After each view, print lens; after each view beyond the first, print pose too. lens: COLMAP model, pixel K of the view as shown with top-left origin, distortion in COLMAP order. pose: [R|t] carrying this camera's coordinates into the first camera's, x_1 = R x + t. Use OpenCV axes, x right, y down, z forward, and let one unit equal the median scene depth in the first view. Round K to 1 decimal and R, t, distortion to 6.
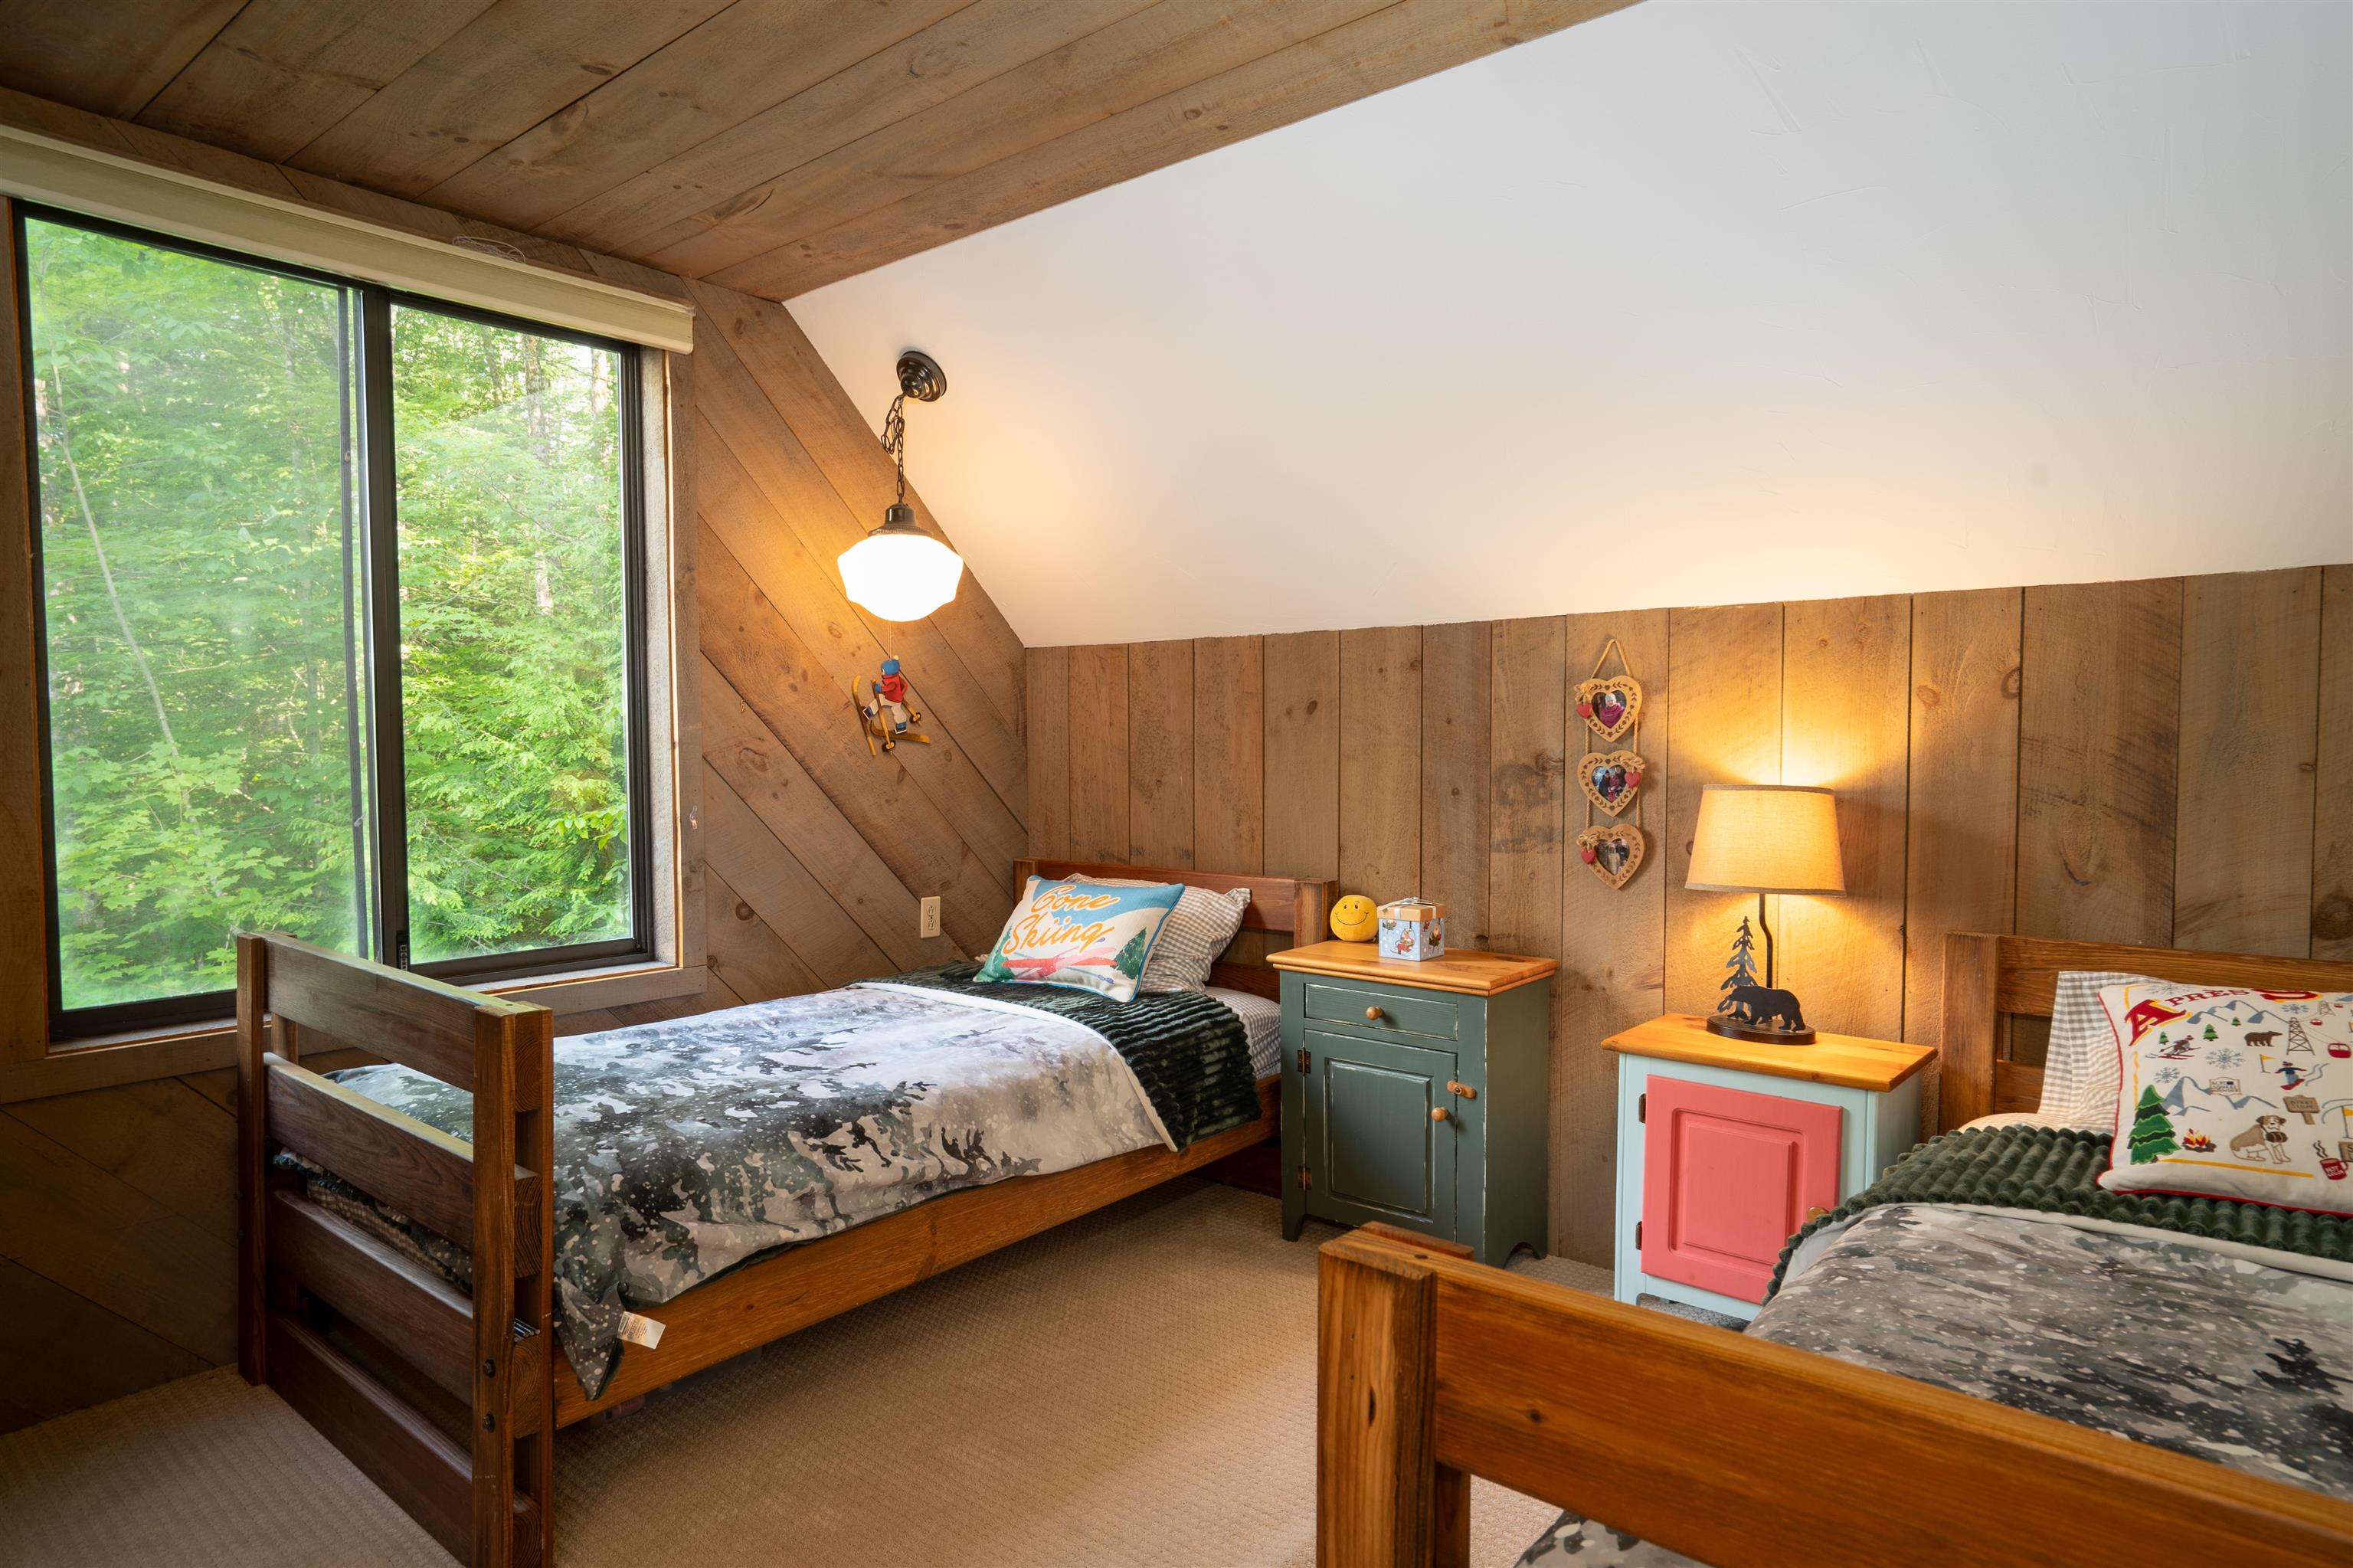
lens RADIAL K [[1365.5, 0, 1131.0], [0, 1365.5, 784.0], [0, 0, 1]] dist [-0.032325, 0.031217]
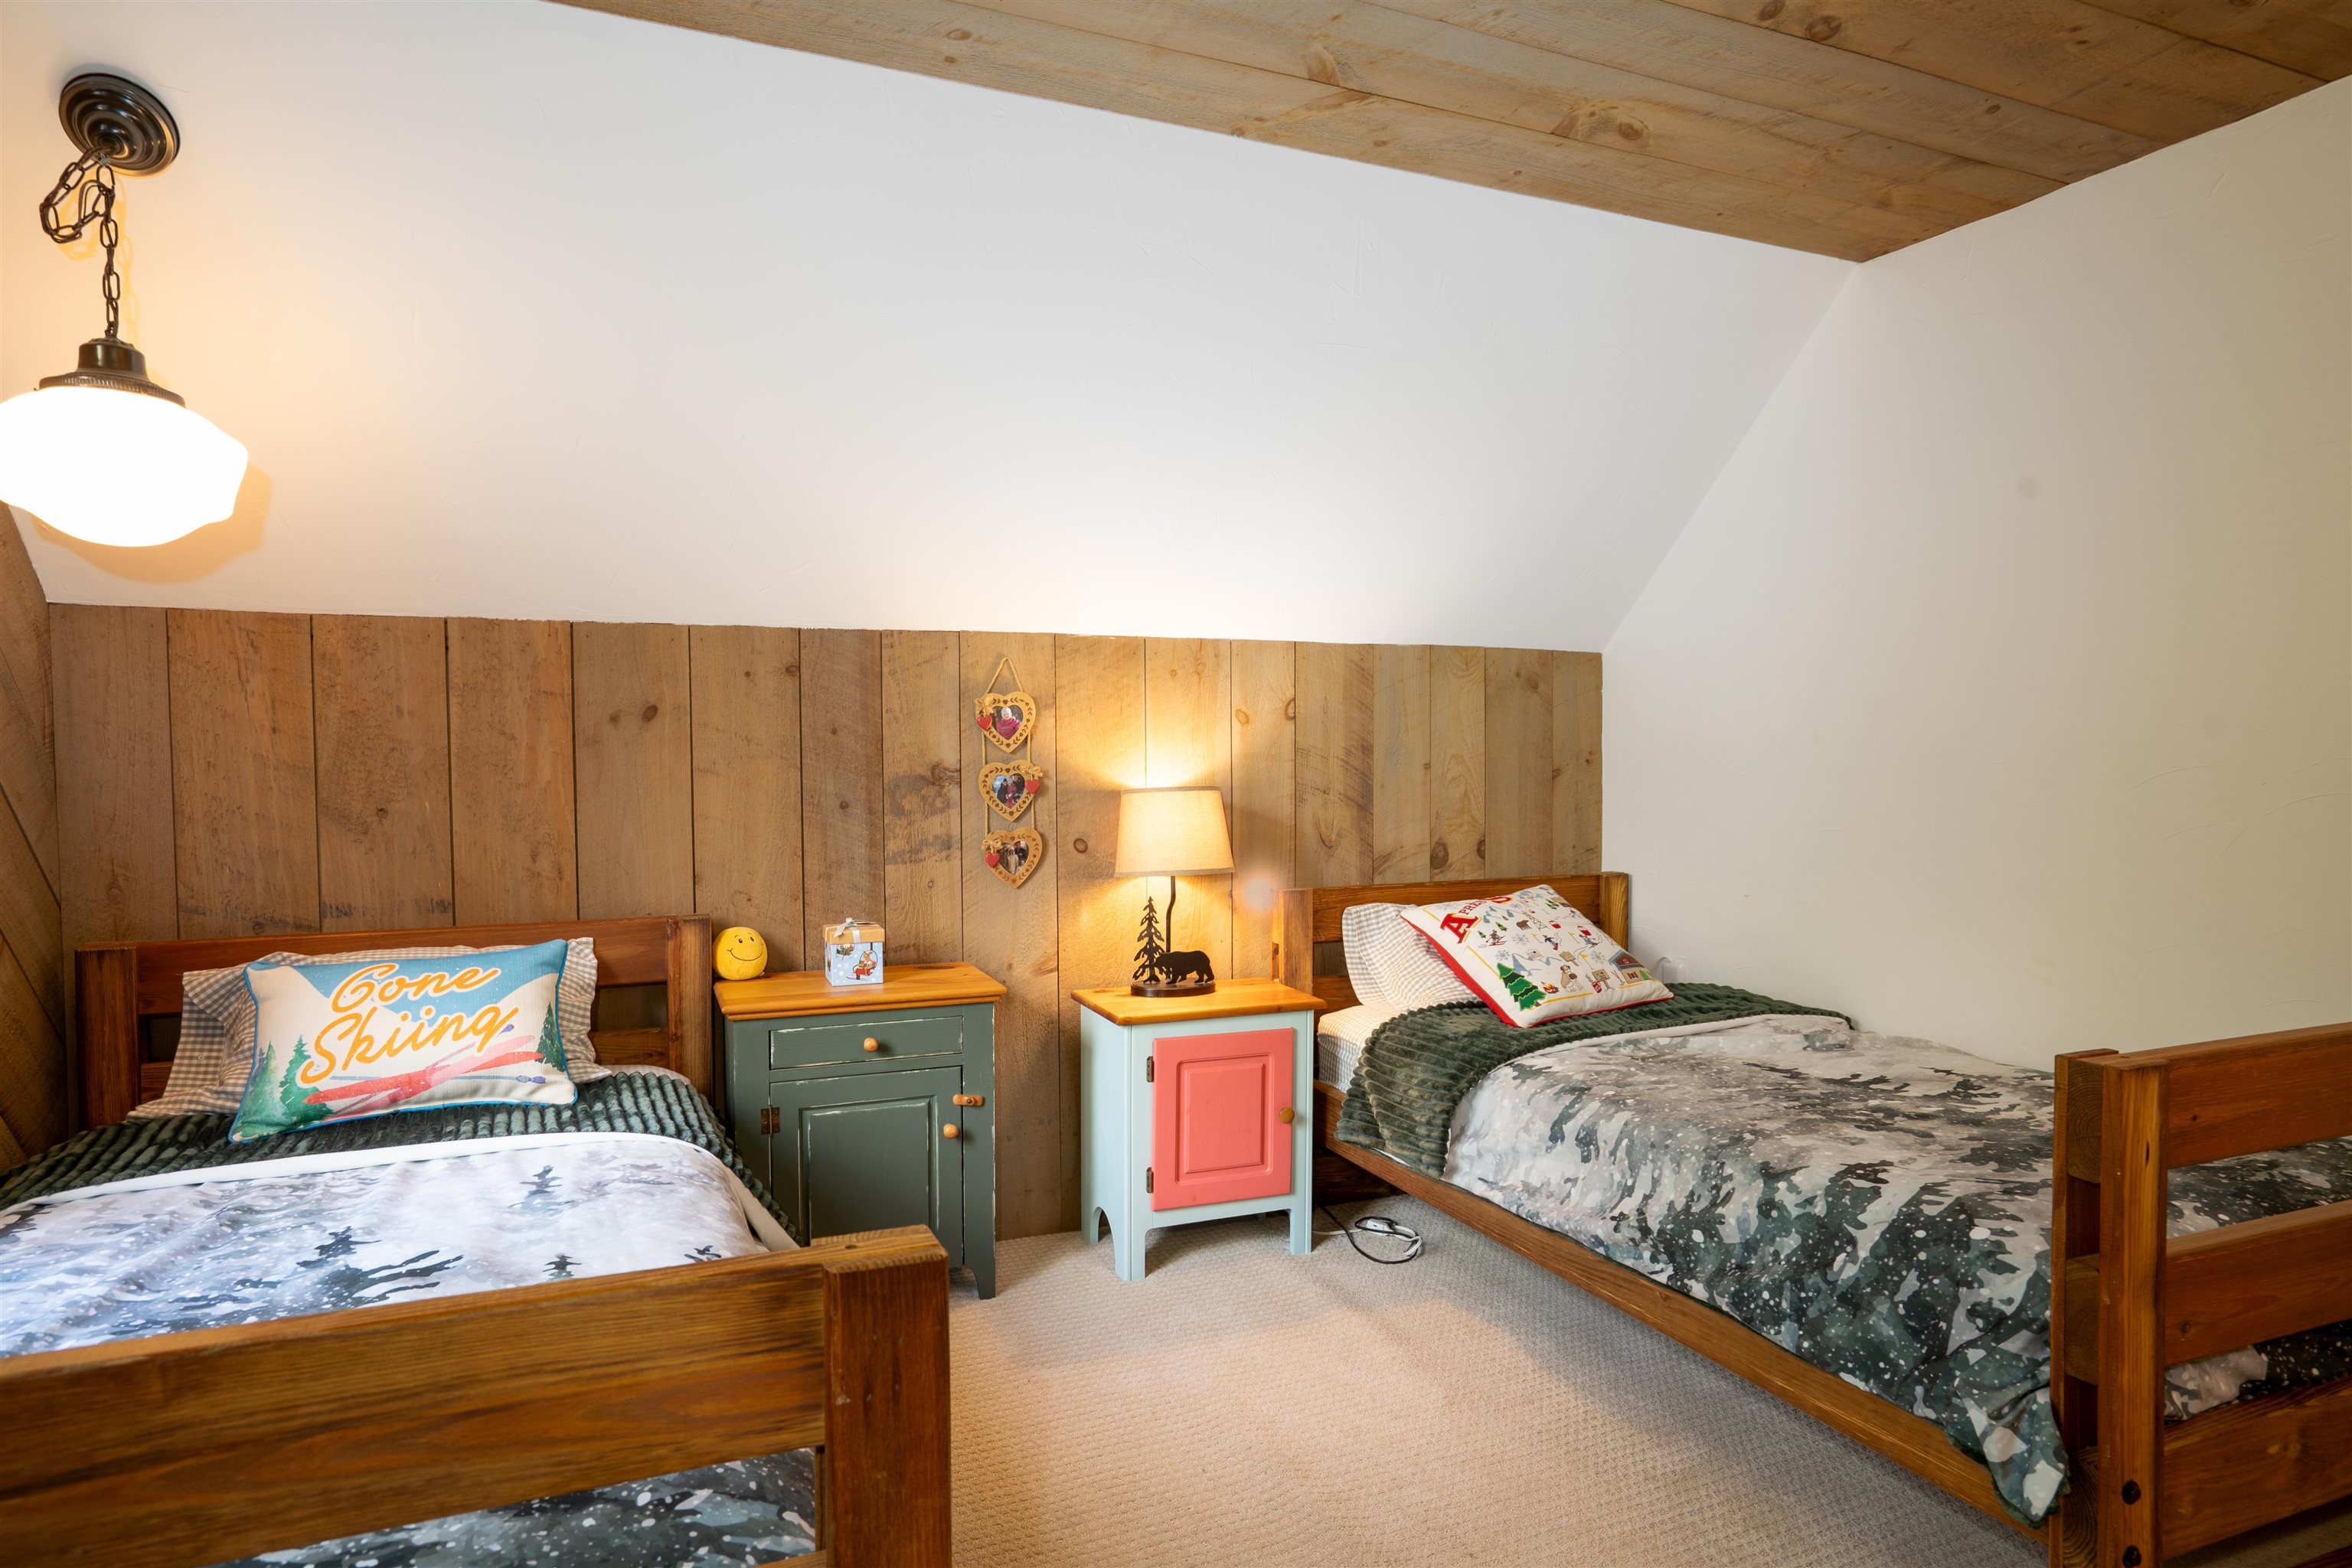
lens RADIAL K [[1364.8, 0, 1149.3], [0, 1364.8, 774.5], [0, 0, 1]] dist [-0.032325, 0.031217]
pose [[0.448938, -0.016899, 0.893403, -0.553562], [0.031937, 0.999486, 0.002857, -0.012552], [-0.892992, 0.027250, 0.449246, 0.401505]]
